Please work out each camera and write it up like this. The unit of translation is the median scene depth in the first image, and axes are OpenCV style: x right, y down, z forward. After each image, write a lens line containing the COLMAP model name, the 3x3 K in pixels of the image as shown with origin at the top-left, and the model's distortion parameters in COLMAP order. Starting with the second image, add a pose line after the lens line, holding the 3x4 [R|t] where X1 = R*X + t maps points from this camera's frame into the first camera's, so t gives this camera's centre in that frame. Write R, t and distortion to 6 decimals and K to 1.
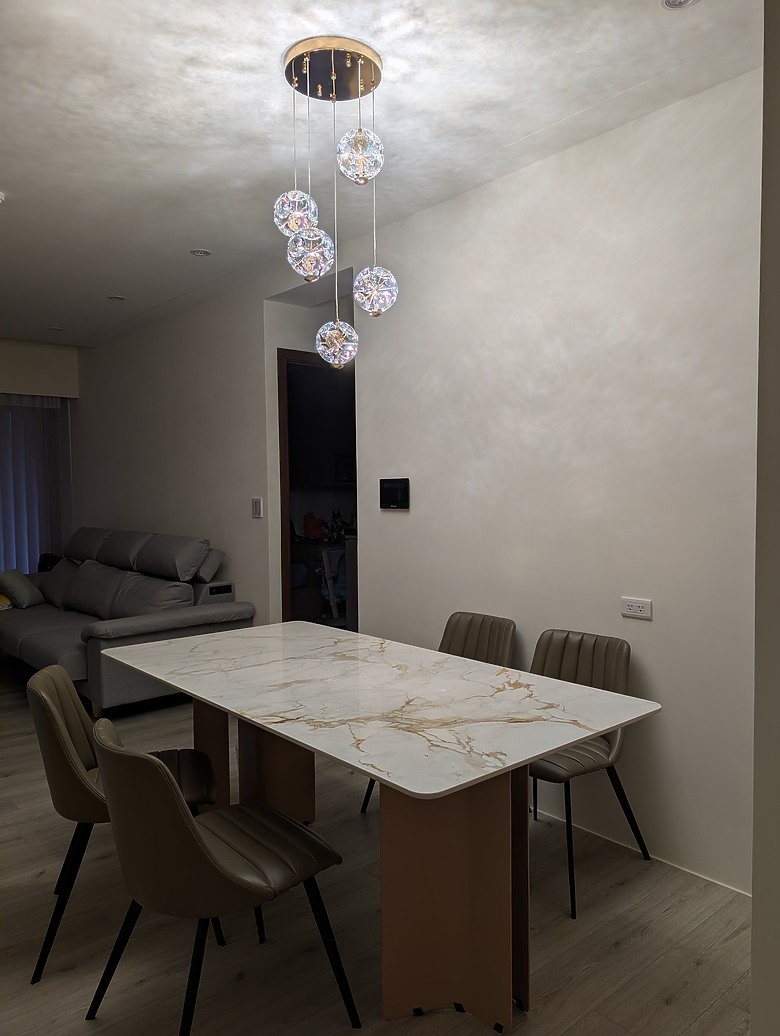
lens RADIAL K [[737.5, 0, 391.5], [0, 737.5, 528.4], [0, 0, 1]] dist [-0.013377, 0.014995]
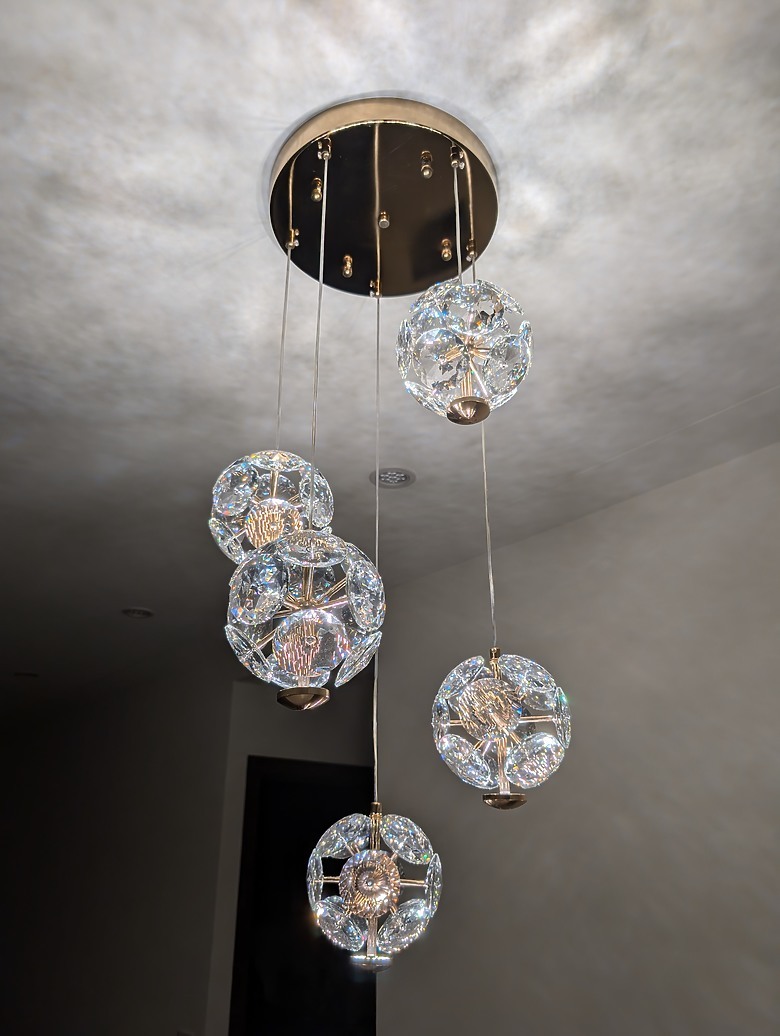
lens RADIAL K [[737.5, 0, 394.6], [0, 737.5, 521.3], [0, 0, 1]] dist [-0.013377, 0.014995]
pose [[0.999919, 0.007995, 0.009948, -0.075970], [-0.002417, 0.883982, -0.467514, -0.262752], [-0.012532, 0.467452, 0.883930, 0.707396]]
